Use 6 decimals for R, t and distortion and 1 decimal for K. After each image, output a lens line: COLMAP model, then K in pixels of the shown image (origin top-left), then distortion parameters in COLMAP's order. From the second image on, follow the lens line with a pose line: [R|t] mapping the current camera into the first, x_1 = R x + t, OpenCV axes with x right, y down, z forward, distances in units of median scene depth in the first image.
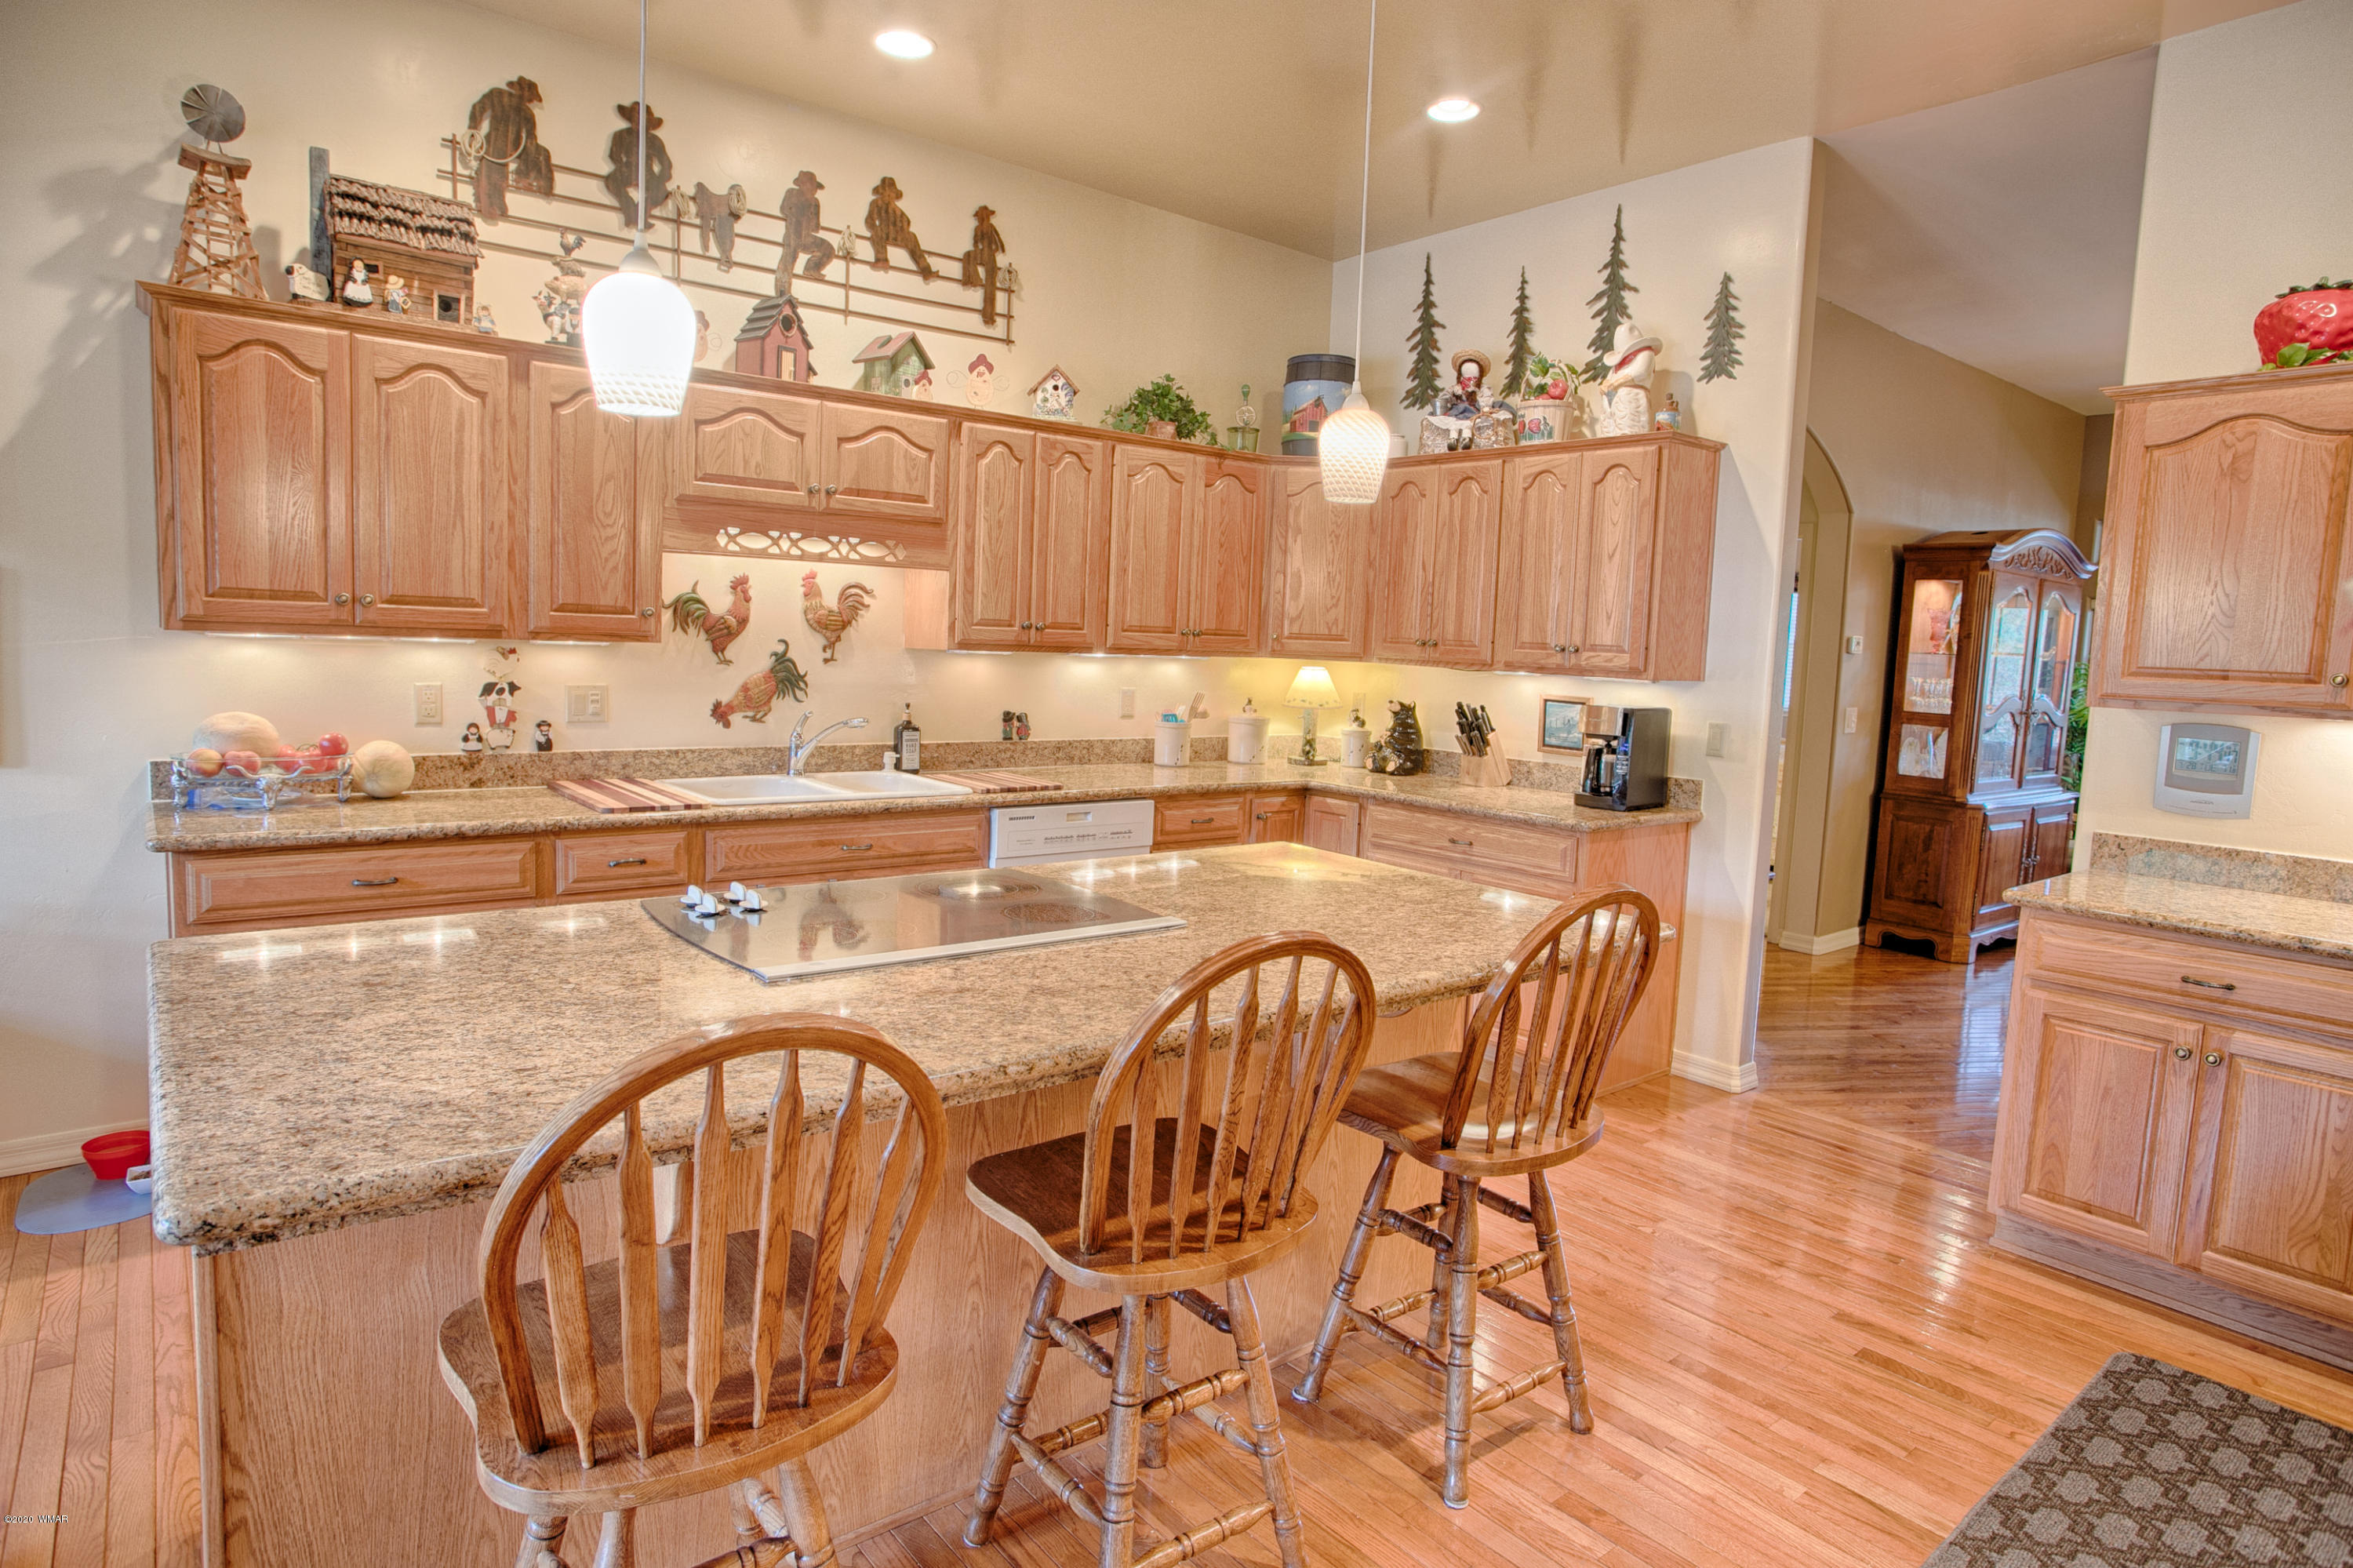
lens RADIAL K [[1298.0, 0, 1173.0], [0, 1298.0, 766.0], [0, 0, 1]] dist [-0.029534, 0.002912]
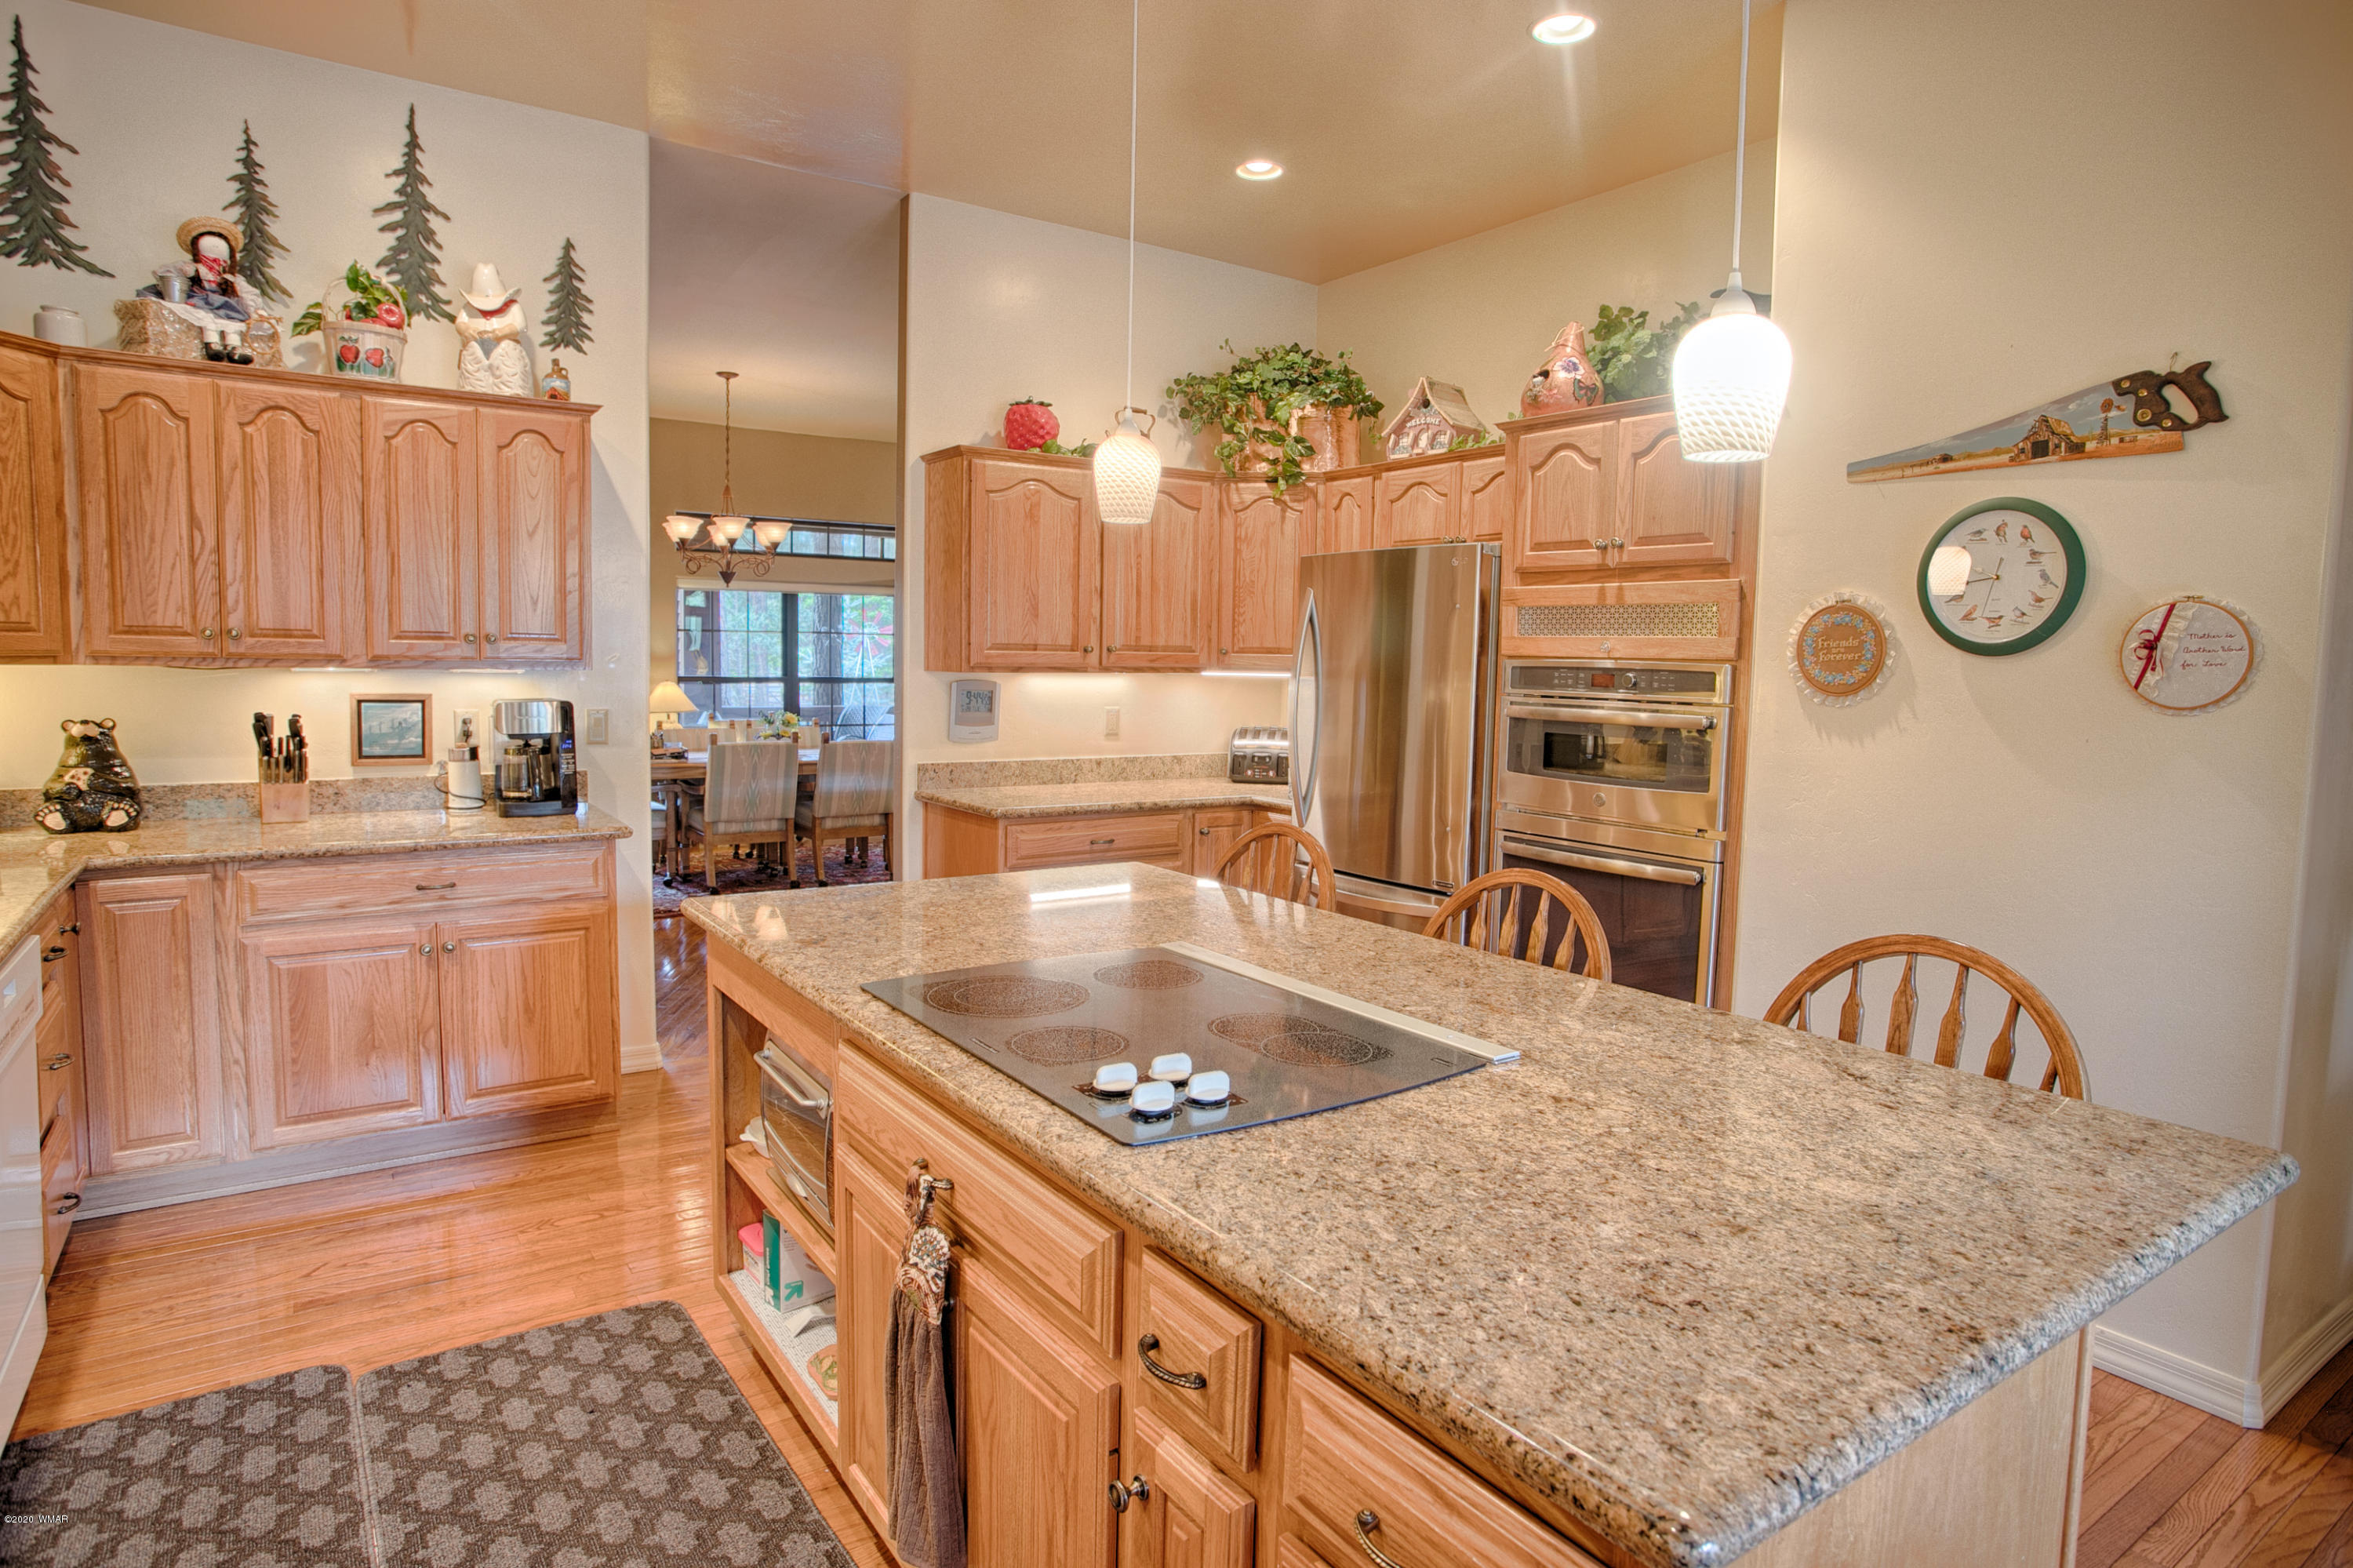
lens RADIAL K [[1298.0, 0, 1169.8], [0, 1298.0, 785.0], [0, 0, 1]] dist [-0.029534, 0.002912]
pose [[0.081147, -0.139165, 0.986939, -0.520610], [0.082466, 0.987747, 0.132499, -0.071686], [-0.993285, 0.070637, 0.091629, 0.491553]]
